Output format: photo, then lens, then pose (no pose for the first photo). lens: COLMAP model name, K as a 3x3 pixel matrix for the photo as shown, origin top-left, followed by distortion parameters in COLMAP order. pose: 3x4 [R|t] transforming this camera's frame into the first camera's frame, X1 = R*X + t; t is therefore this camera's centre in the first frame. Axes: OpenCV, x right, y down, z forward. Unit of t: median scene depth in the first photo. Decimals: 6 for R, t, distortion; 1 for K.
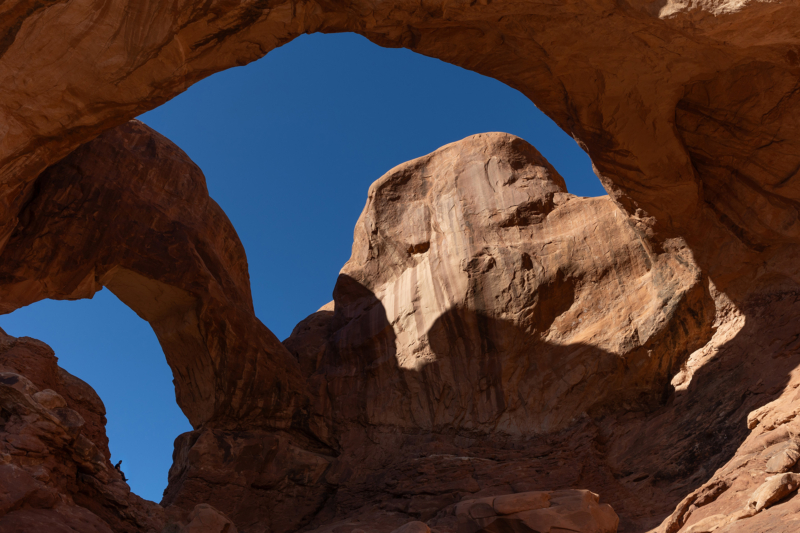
lens RADIAL K [[640.5, 0, 400.0], [0, 640.5, 266.5], [0, 0, 1]] dist [0.008966, -0.002405]
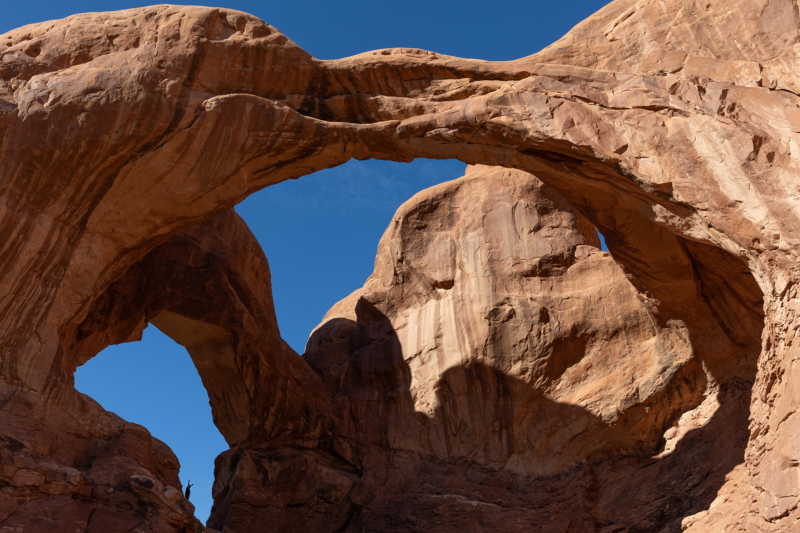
lens RADIAL K [[862.0, 0, 400.0], [0, 862.0, 266.5], [0, 0, 1]] dist [-0.016855, -0.015171]
pose [[0.999232, 0.038548, -0.007085, -0.034917], [-0.036453, 0.980452, 0.193353, -0.359851], [0.014400, -0.192946, 0.981104, -0.394899]]
